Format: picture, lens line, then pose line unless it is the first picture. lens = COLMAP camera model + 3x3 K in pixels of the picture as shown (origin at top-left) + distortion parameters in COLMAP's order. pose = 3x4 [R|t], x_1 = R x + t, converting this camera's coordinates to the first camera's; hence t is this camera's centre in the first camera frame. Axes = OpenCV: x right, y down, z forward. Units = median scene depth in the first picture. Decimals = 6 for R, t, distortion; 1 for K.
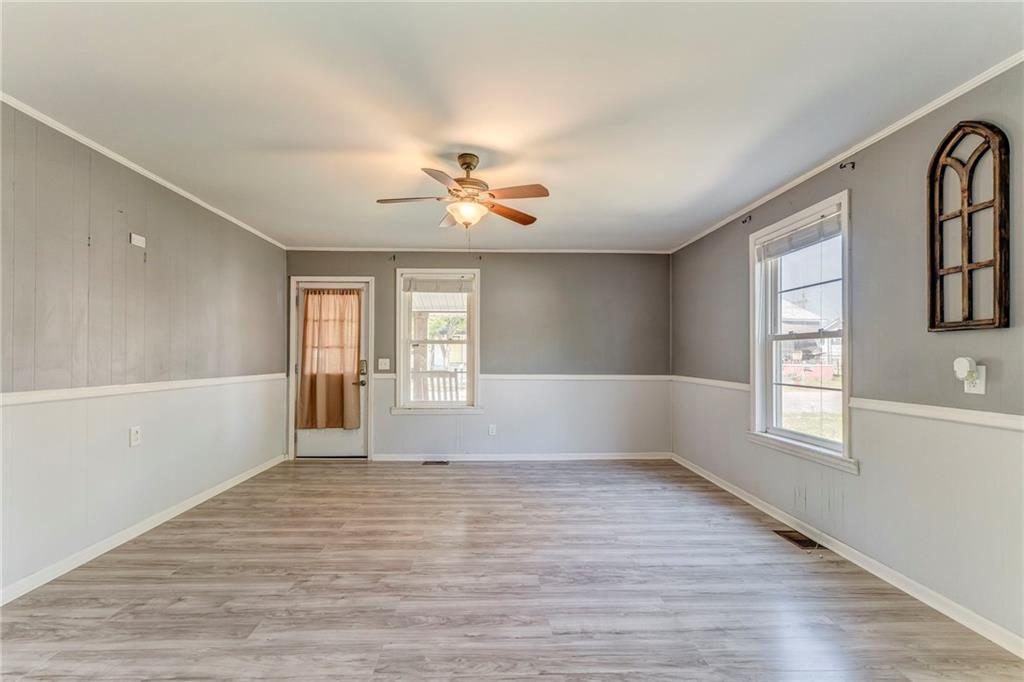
lens RADIAL K [[442.1, 0, 507.1], [0, 442.1, 349.3], [0, 0, 1]] dist [0.006908, -0.000165]
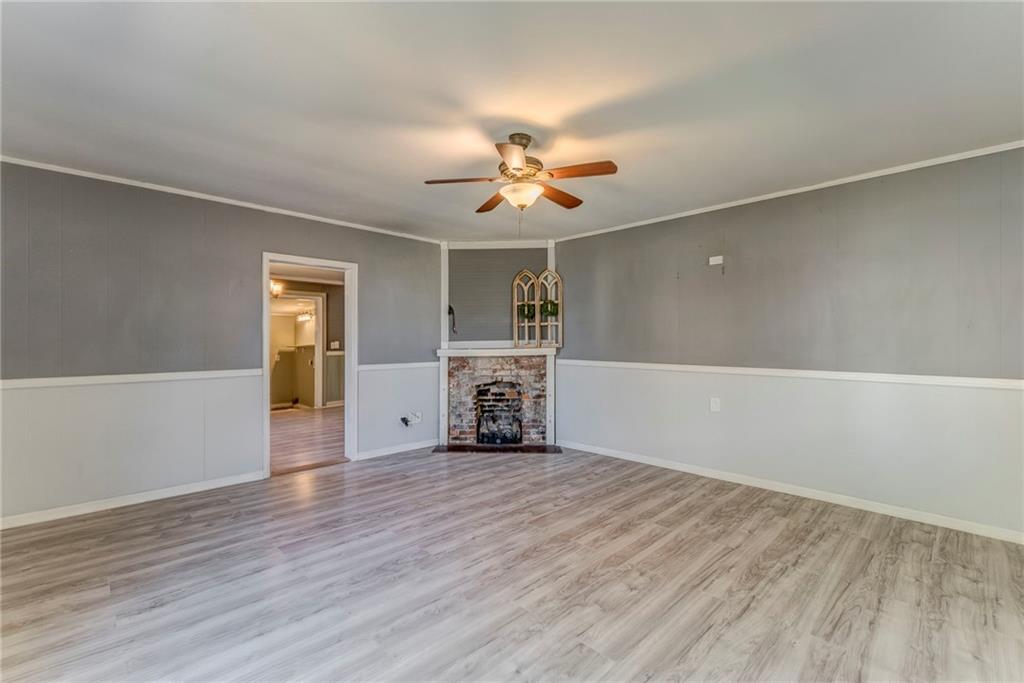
lens RADIAL K [[432.9, 0, 515.9], [0, 432.9, 336.8], [0, 0, 1]] dist [0.010347, 0.000034]
pose [[-0.728391, -0.014615, -0.685006, 0.467605], [0.003224, 0.999688, -0.024758, 0.017316], [0.685154, -0.020242, -0.728117, 1.396233]]
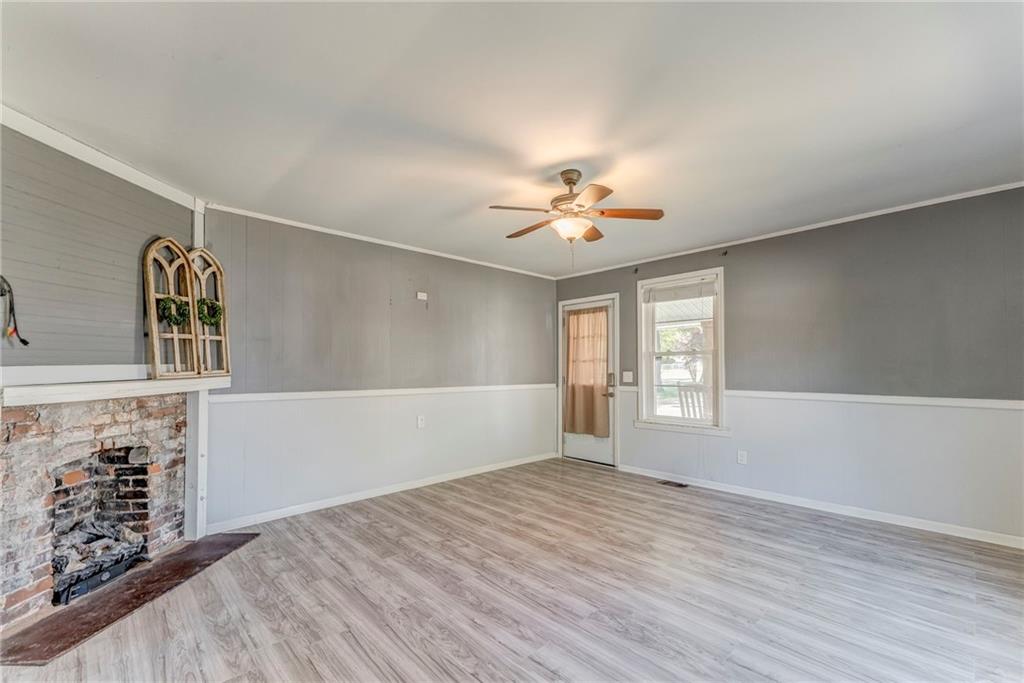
lens RADIAL K [[442.1, 0, 507.1], [0, 442.1, 349.8], [0, 0, 1]] dist [0.006908, -0.000165]
pose [[0.653752, -0.038611, -0.755724, 0.483790], [0.016999, 0.999195, -0.036345, 0.005764], [0.756518, 0.010914, 0.653881, 0.192204]]
